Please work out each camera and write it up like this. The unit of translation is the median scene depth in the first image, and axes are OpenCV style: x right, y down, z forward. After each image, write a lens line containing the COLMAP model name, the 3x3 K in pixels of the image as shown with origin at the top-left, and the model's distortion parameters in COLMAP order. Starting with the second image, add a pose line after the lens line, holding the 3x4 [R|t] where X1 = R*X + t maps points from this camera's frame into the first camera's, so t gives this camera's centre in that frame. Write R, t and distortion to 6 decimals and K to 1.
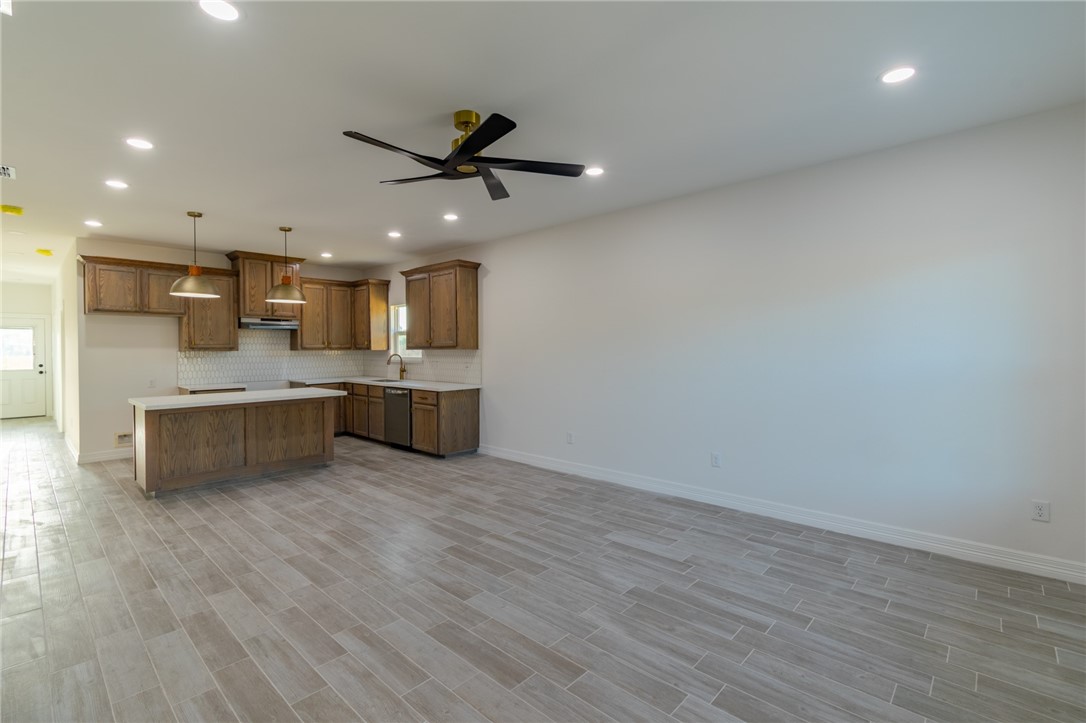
lens RADIAL K [[478.2, 0, 543.3], [0, 478.2, 351.2], [0, 0, 1]] dist [-0.000738, 0.000354]
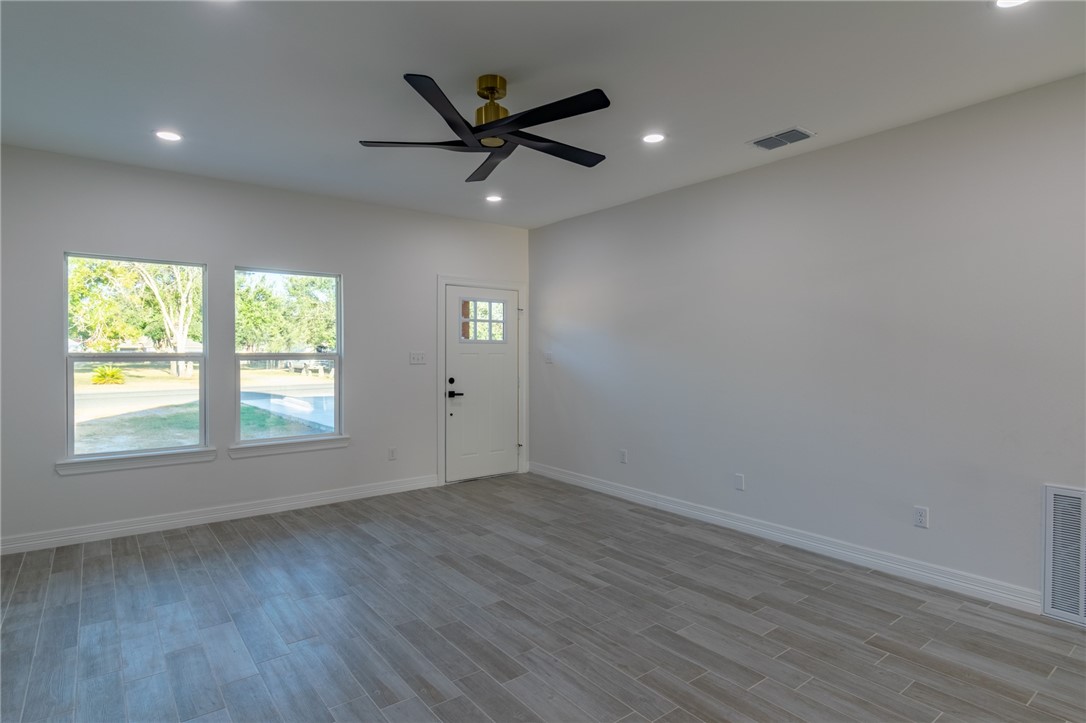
lens RADIAL K [[578.5, 0, 543.0], [0, 578.5, 361.5], [0, 0, 1]] dist [0.000855, -0.000381]
pose [[-0.986403, 0.003098, 0.164313, -0.292721], [0.006375, 0.999791, 0.019419, -0.008589], [-0.164219, 0.020203, -0.986217, 1.410284]]
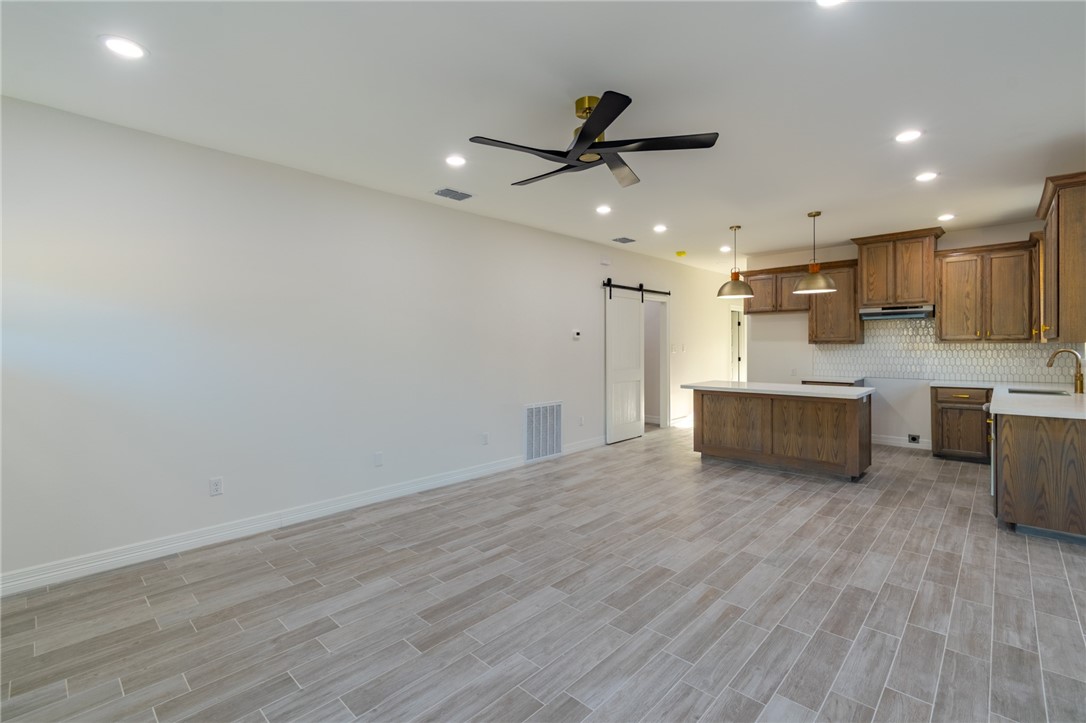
lens RADIAL K [[492.6, 0, 543.1], [0, 492.6, 356.7], [0, 0, 1]] dist [0.000281, -0.000249]
pose [[-0.007672, 0.029806, -0.999526, 0.579494], [0.002437, 0.999553, 0.029788, -0.009718], [0.999968, -0.002208, -0.007741, 0.637605]]
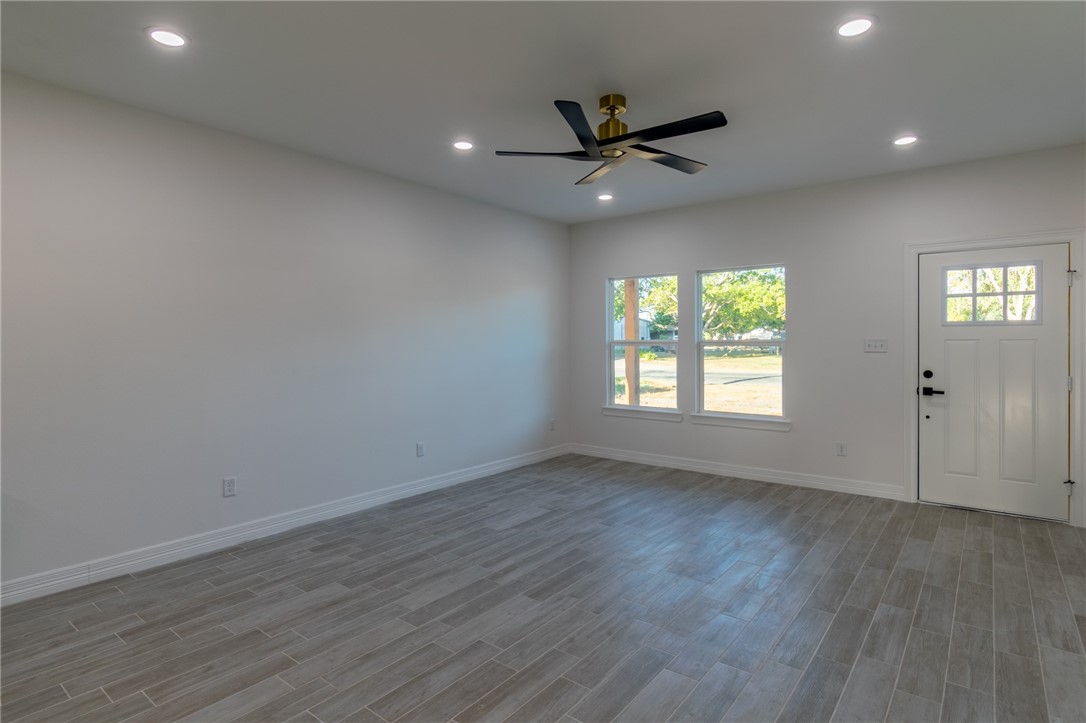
lens RADIAL K [[571.1, 0, 537.9], [0, 571.1, 344.7], [0, 0, 1]] dist [0.004617, -0.000743]
pose [[-0.072215, 0.001551, 0.997388, -0.911941], [0.006456, 0.999979, -0.001087, 0.004291], [-0.997368, 0.006361, -0.072223, 0.863694]]
